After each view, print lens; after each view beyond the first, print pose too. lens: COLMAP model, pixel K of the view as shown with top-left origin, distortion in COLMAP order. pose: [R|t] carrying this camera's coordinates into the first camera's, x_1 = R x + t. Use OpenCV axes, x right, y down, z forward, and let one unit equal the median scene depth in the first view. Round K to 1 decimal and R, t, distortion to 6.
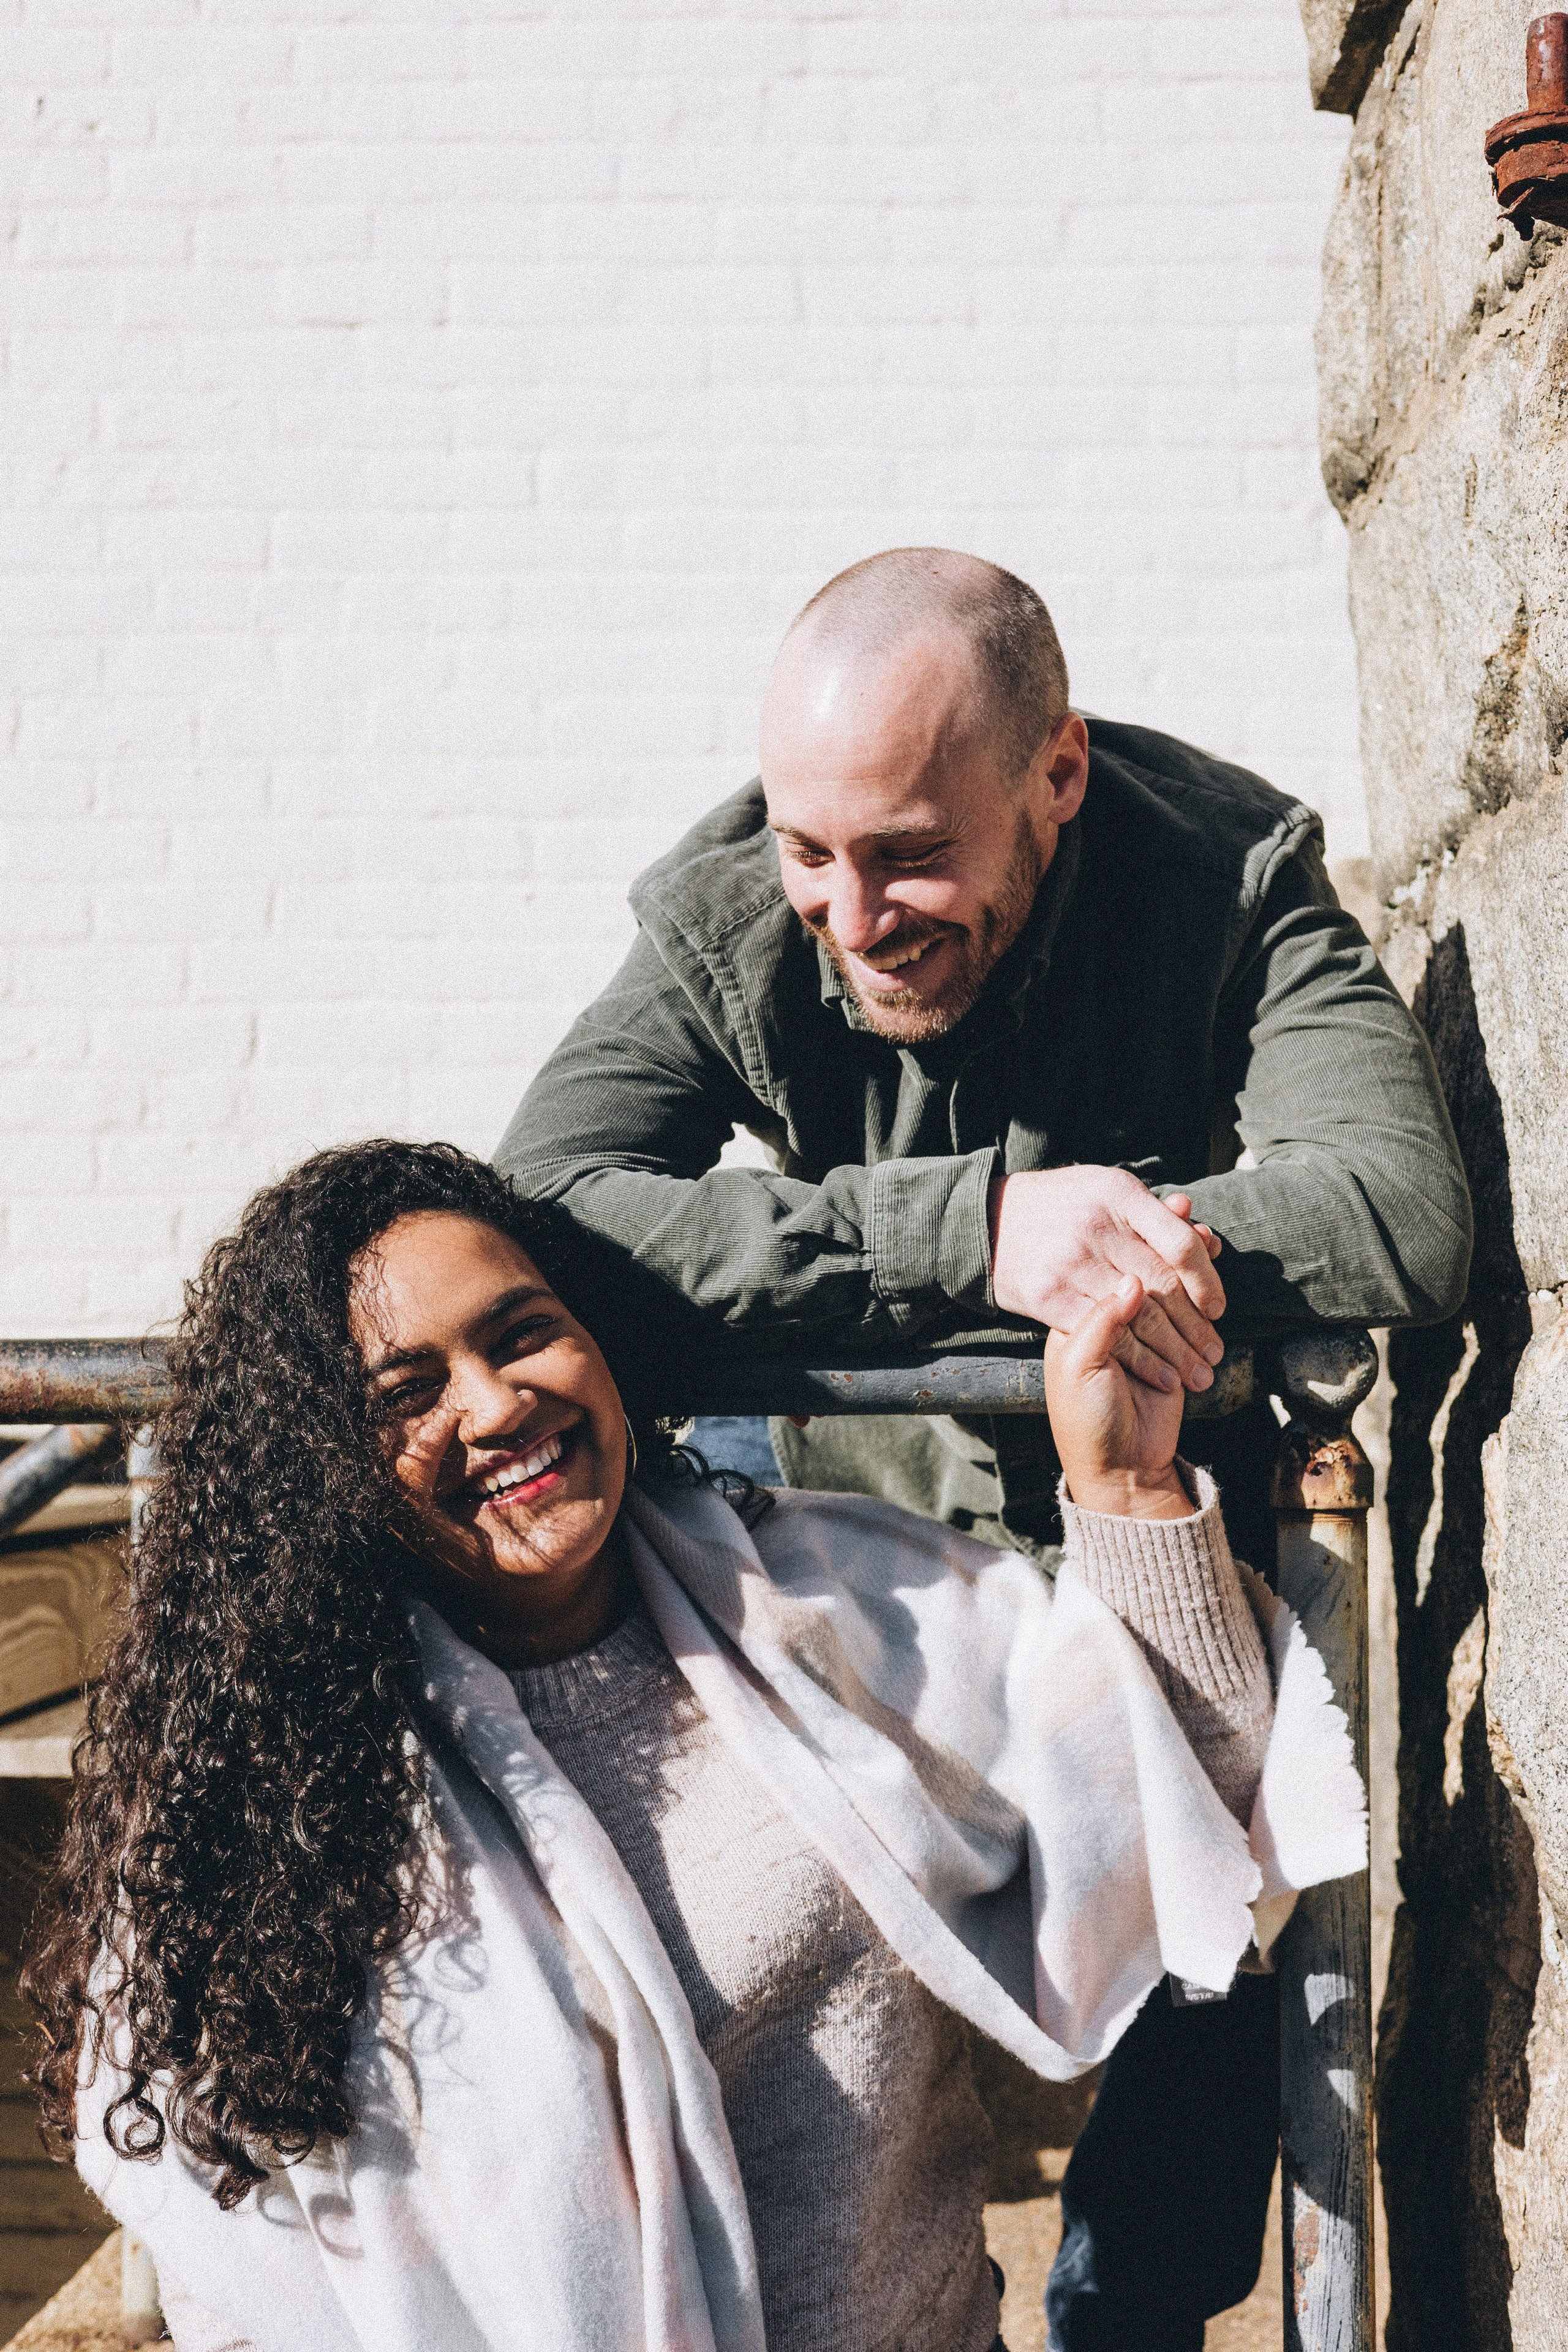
lens RADIAL K [[3427.6, 0, 798.5], [0, 3427.6, 1176.8], [0, 0, 1]] dist [0.016084, 0.000000]
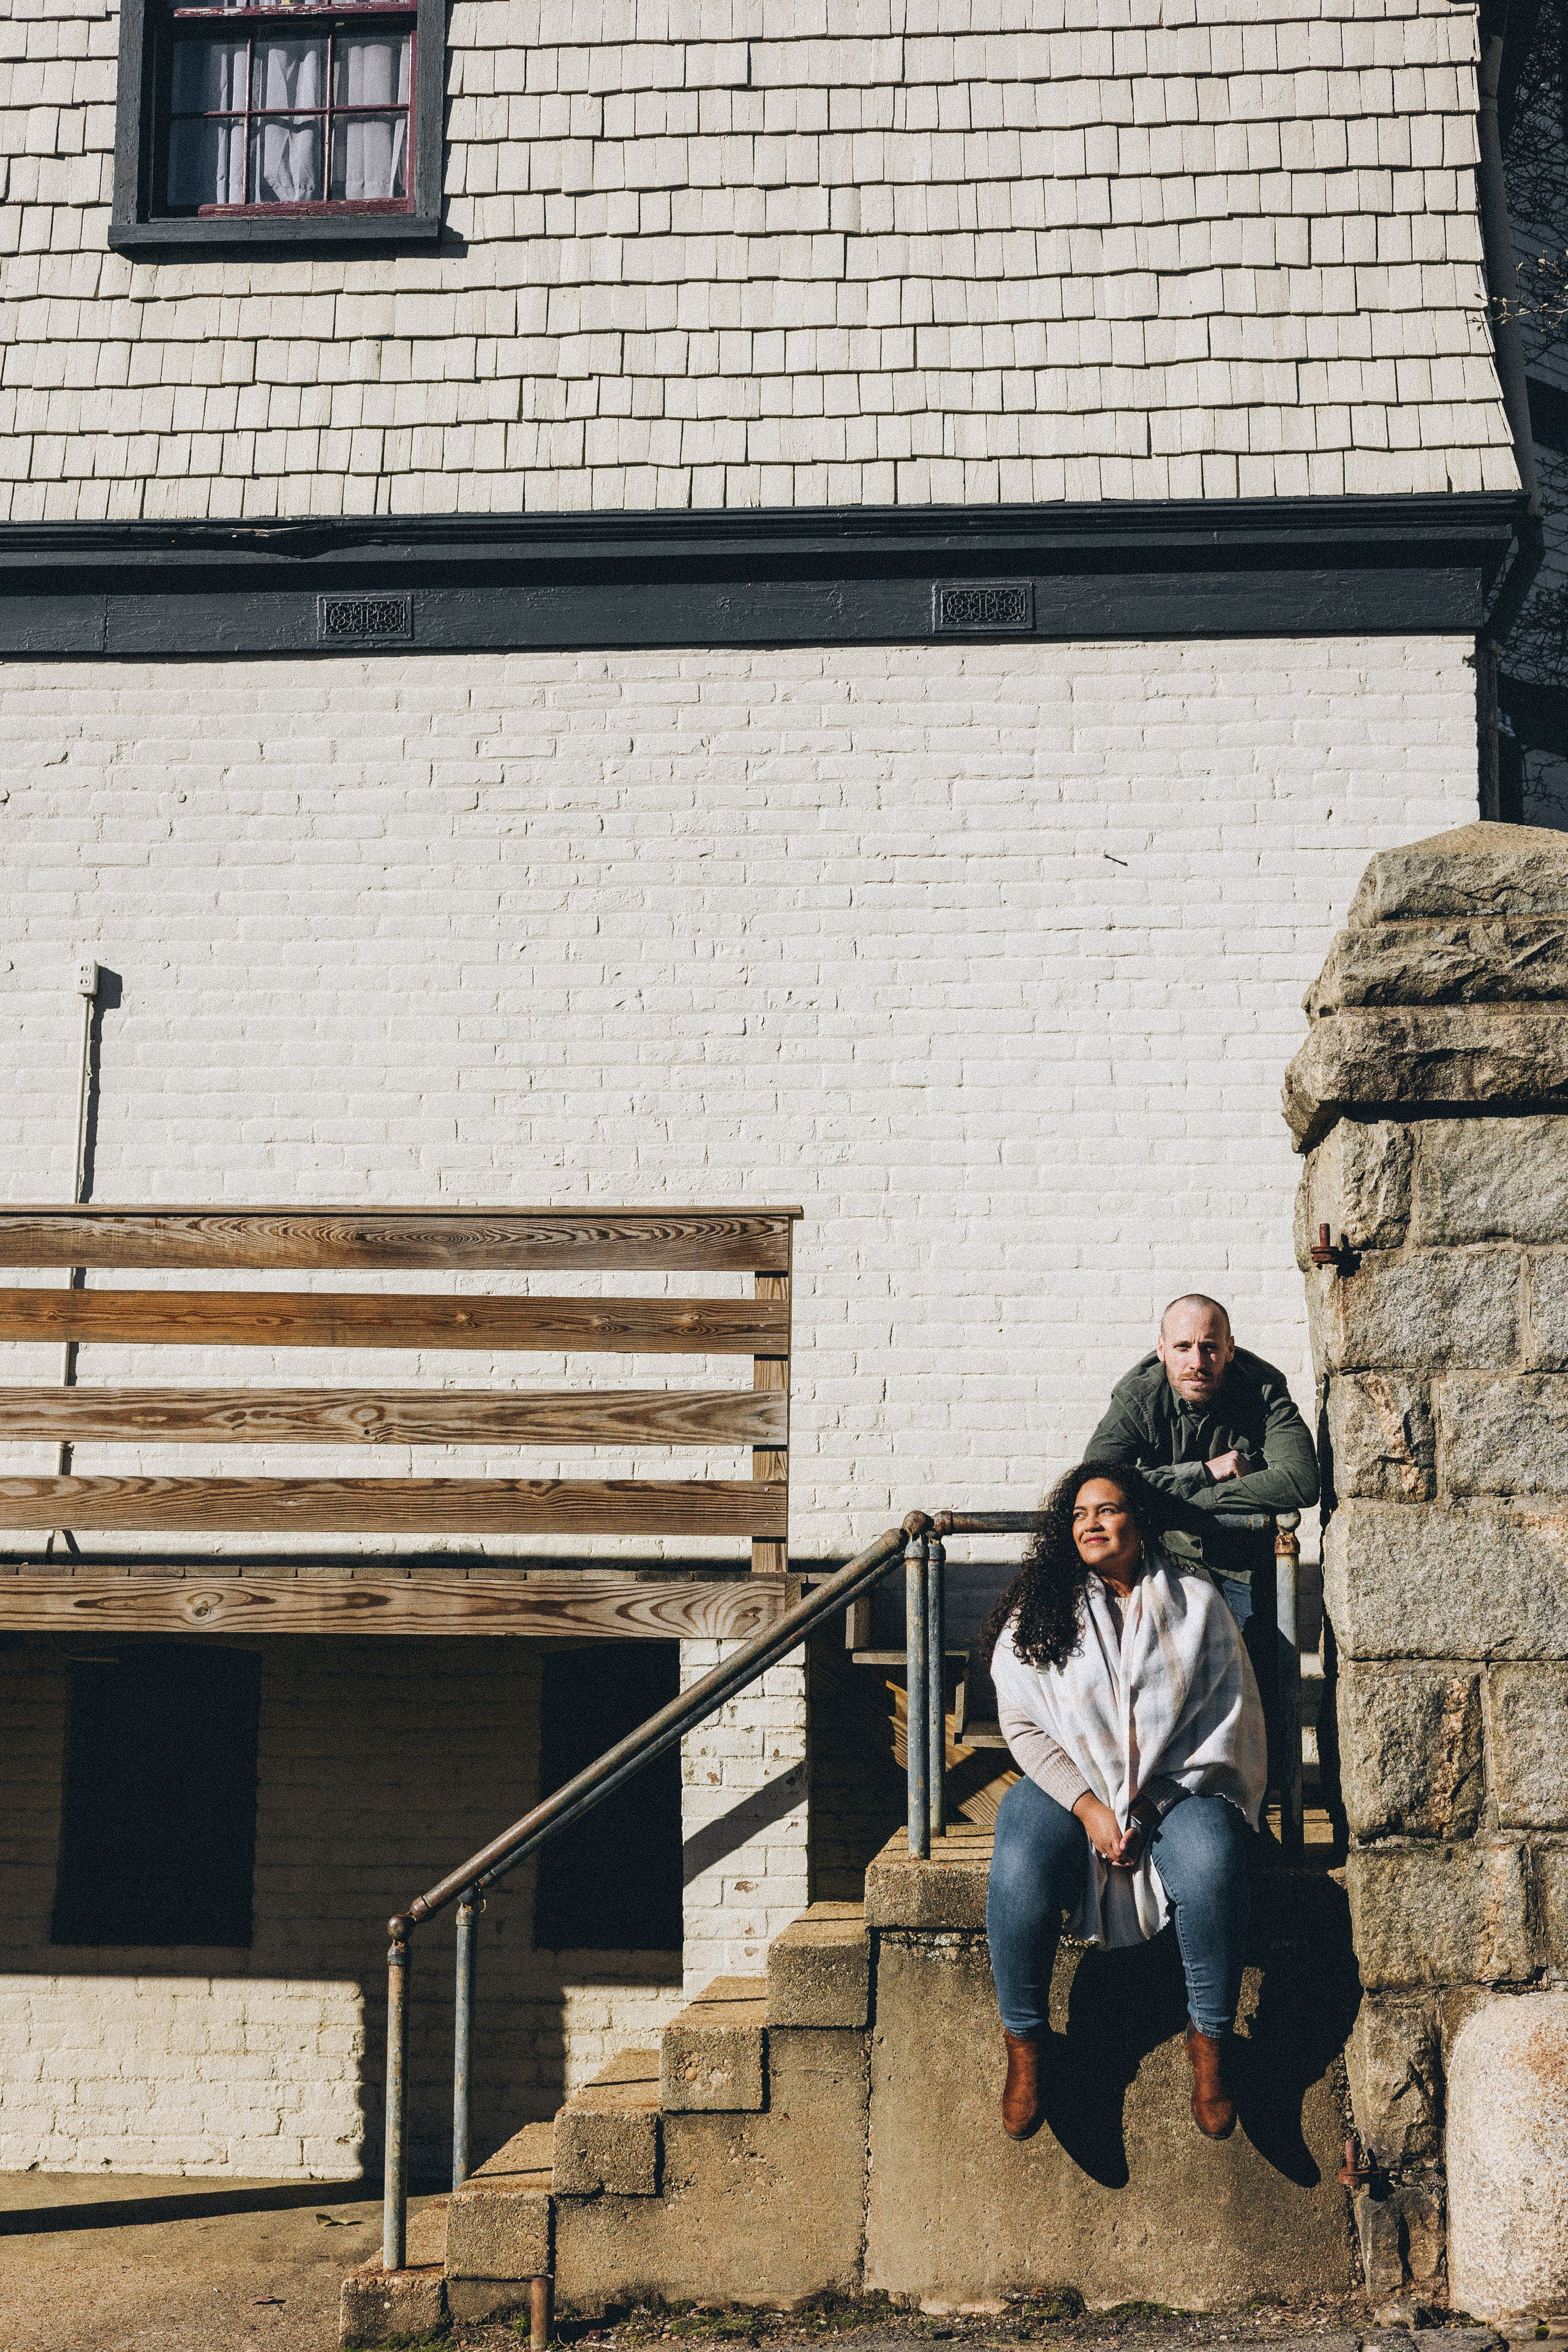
lens RADIAL K [[3427.6, 0, 766.2], [0, 3427.6, 1091.3], [0, 0, 1]] dist [0.016084, 0.000000]
pose [[0.997981, -0.007053, -0.063124, -0.209726], [0.001806, 0.996565, -0.082795, -0.117613], [0.063491, 0.082513, 0.994565, -3.215627]]
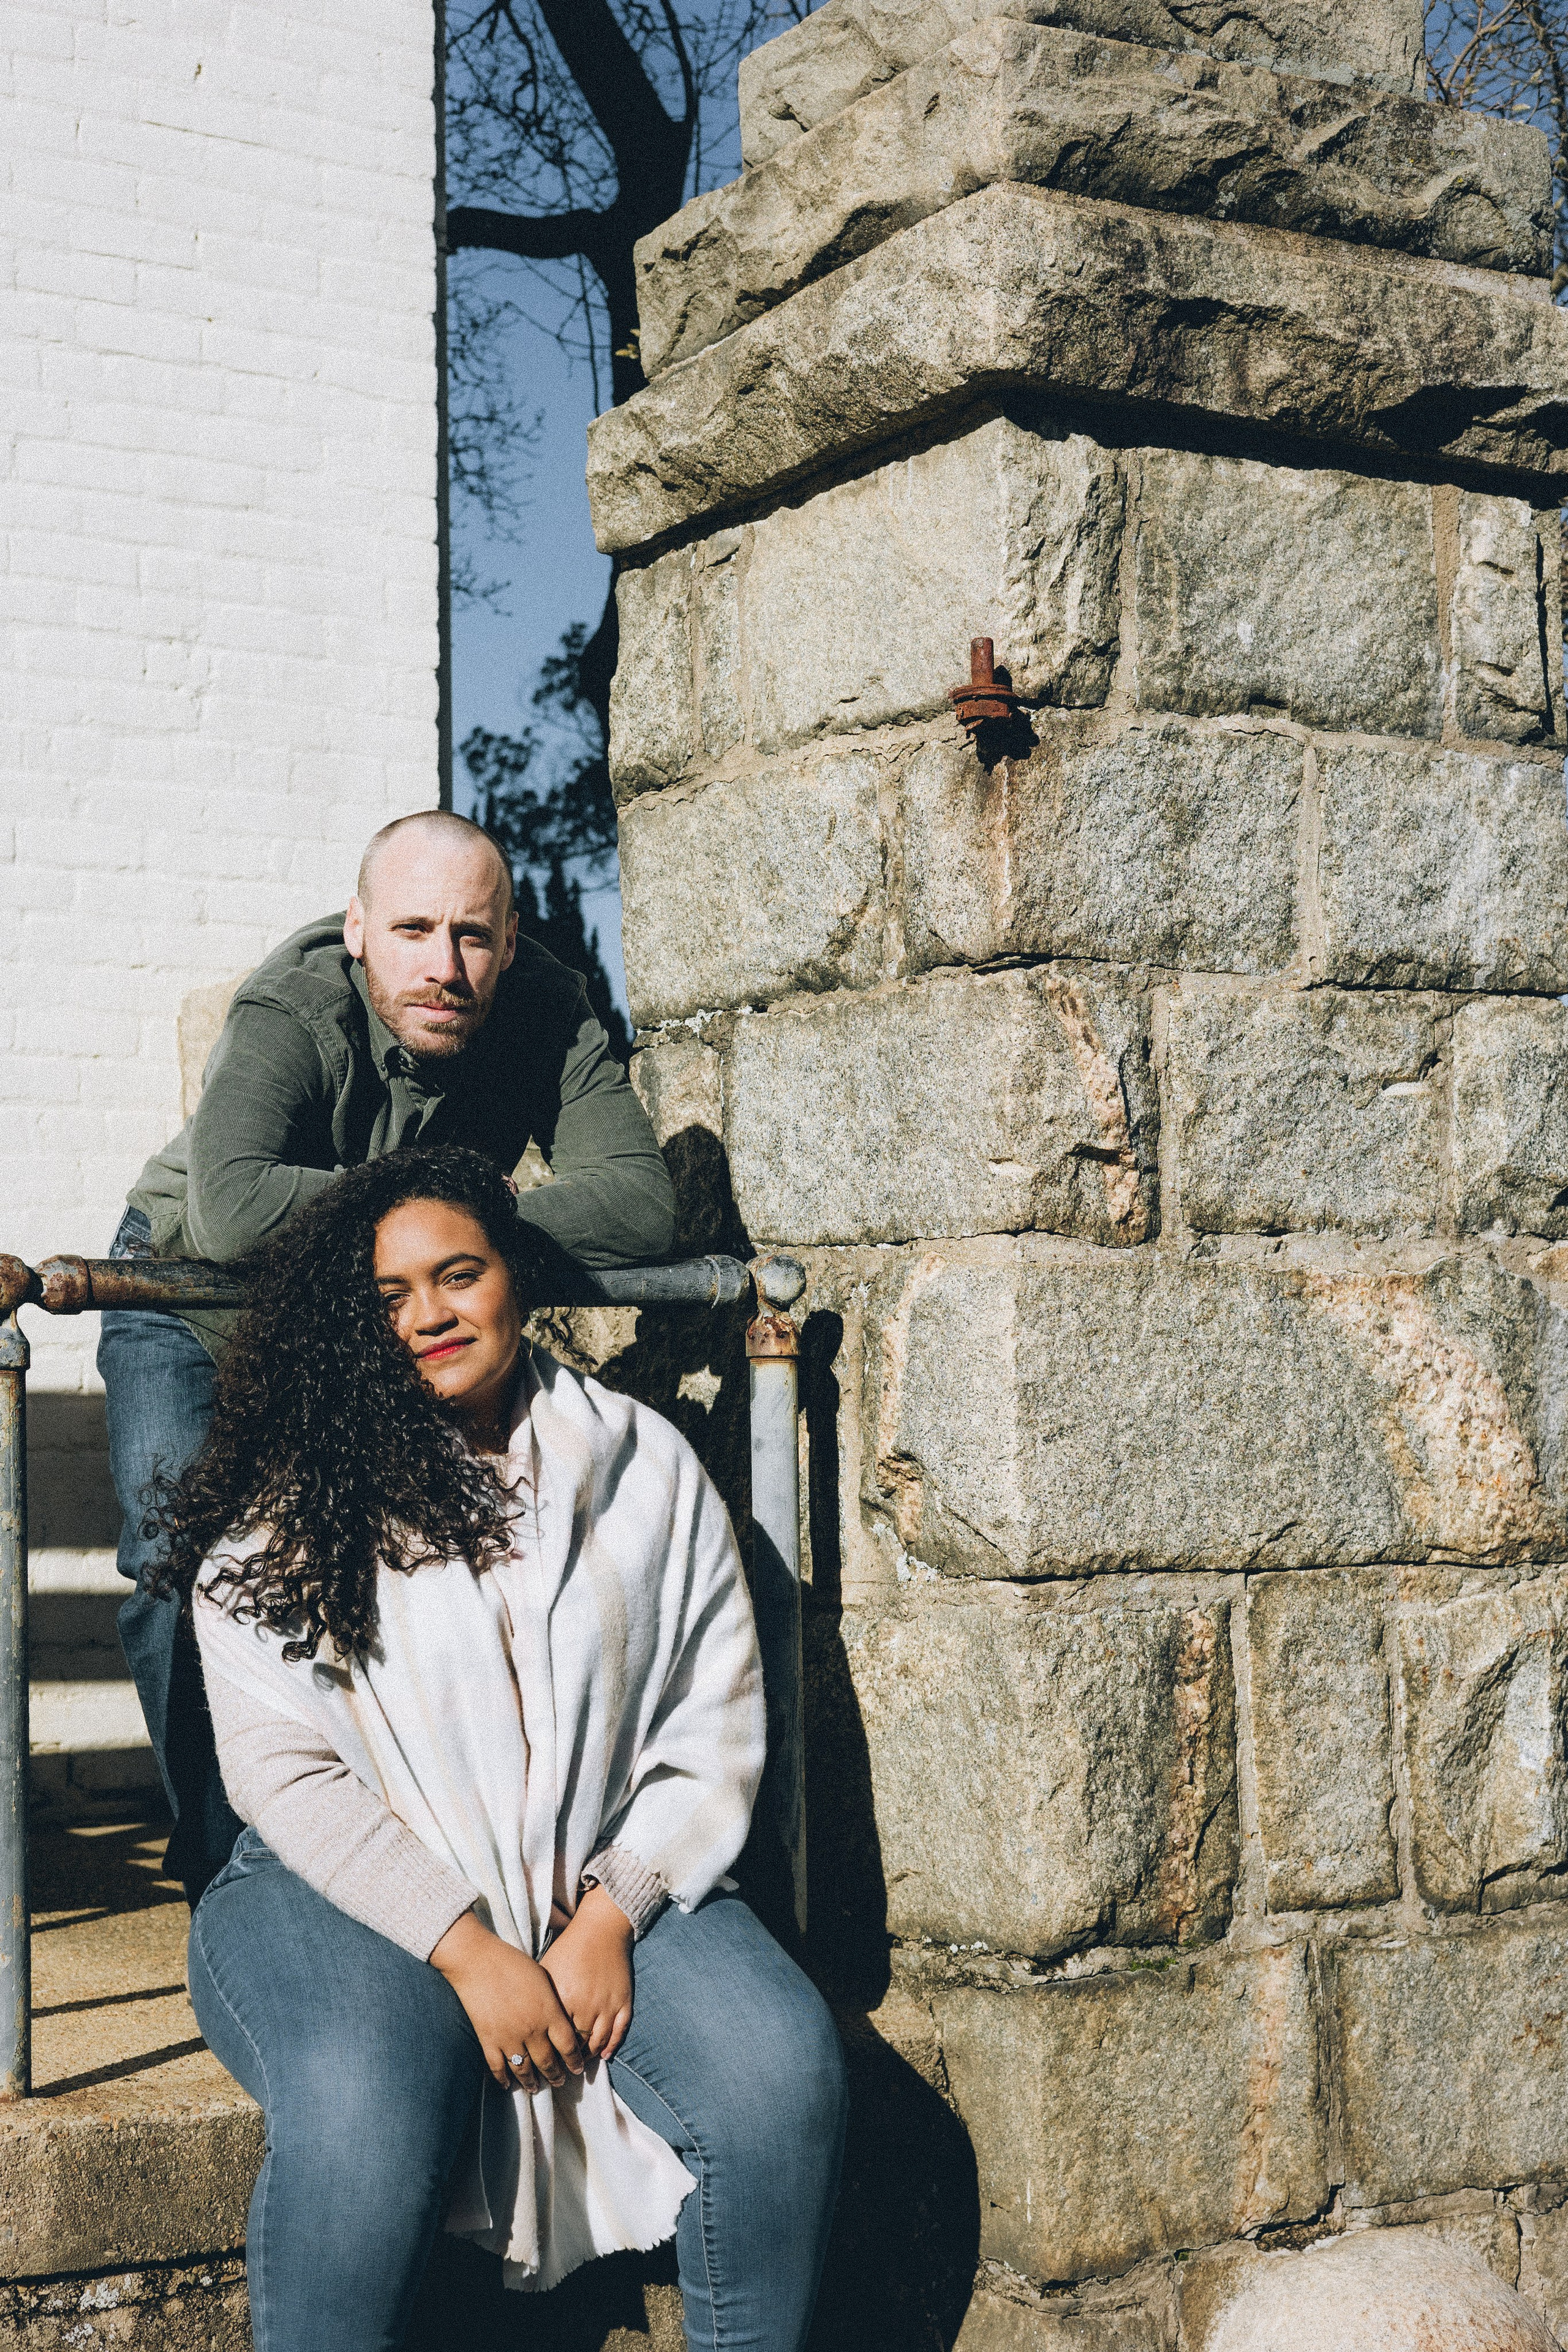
lens RADIAL K [[3427.6, 0, 768.9], [0, 3427.6, 1185.7], [0, 0, 1]] dist [0.016084, 0.000000]
pose [[0.858011, 0.023890, 0.513075, -0.856515], [-0.020334, 0.999715, -0.012545, 0.026390], [-0.513229, 0.000331, 0.858252, -0.657635]]
